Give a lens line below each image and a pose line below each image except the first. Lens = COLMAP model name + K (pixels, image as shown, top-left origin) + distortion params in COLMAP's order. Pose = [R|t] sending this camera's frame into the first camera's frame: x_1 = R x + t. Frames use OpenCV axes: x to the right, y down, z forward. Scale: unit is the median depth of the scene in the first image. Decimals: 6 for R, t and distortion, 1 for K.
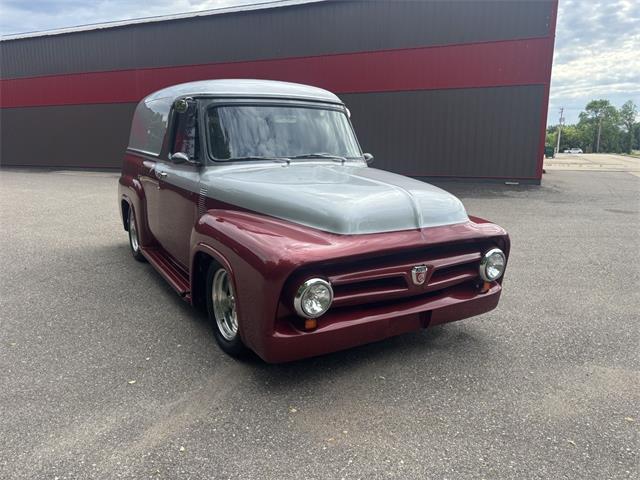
lens RADIAL K [[485.9, 0, 320.0], [0, 485.9, 240.0], [0, 0, 1]] dist [0.043190, -0.057042]
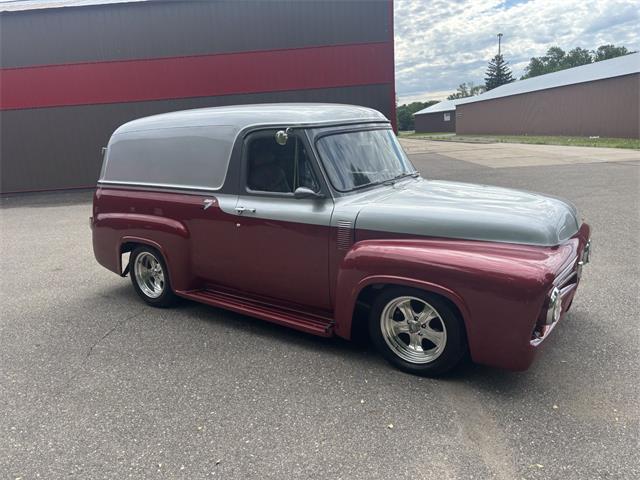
lens RADIAL K [[485.9, 0, 320.0], [0, 485.9, 240.0], [0, 0, 1]] dist [0.043190, -0.057042]
pose [[0.925065, -0.145531, 0.350821, -0.565465], [0.141298, 0.989246, 0.037785, -0.099214], [-0.352547, 0.014617, 0.935680, 0.076212]]
